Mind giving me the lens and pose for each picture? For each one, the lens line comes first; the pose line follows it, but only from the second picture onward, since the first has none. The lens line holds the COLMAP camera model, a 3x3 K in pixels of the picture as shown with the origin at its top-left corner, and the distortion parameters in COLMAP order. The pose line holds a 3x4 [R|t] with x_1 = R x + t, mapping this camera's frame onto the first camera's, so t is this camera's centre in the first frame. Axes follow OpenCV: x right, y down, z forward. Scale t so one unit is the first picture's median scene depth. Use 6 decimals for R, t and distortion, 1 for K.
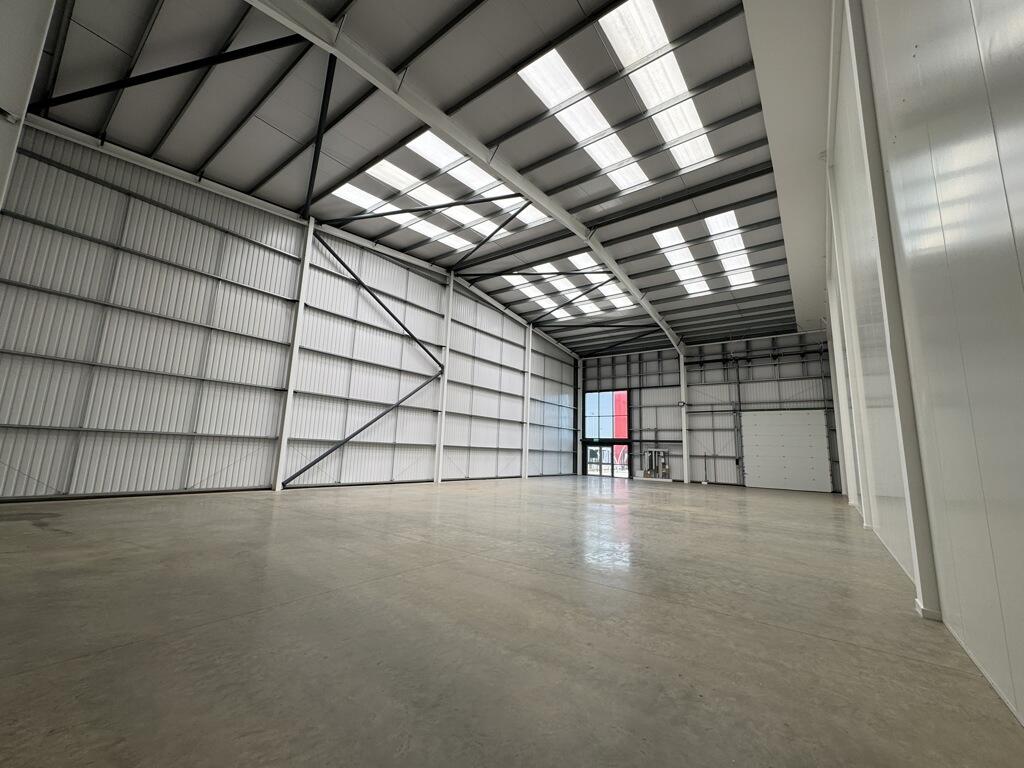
lens RADIAL K [[413.5, 0, 530.1], [0, 413.5, 378.0], [0, 0, 1]] dist [-0.010323, 0.000038]
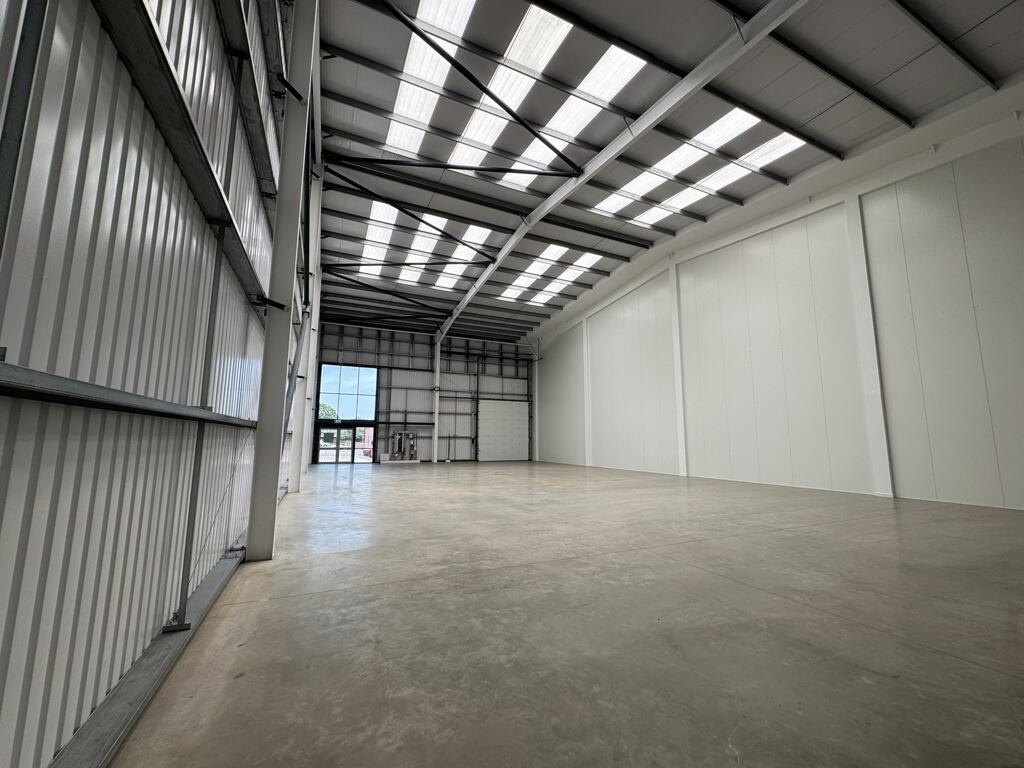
lens RADIAL K [[404.7, 0, 512.0], [0, 404.7, 384.0], [0, 0, 1]] dist [0.009329, -0.000259]
pose [[0.478814, 0.087295, 0.873566, -0.452828], [-0.144703, 0.989282, -0.019545, 0.043466], [-0.865909, -0.117049, 0.486314, 0.331015]]
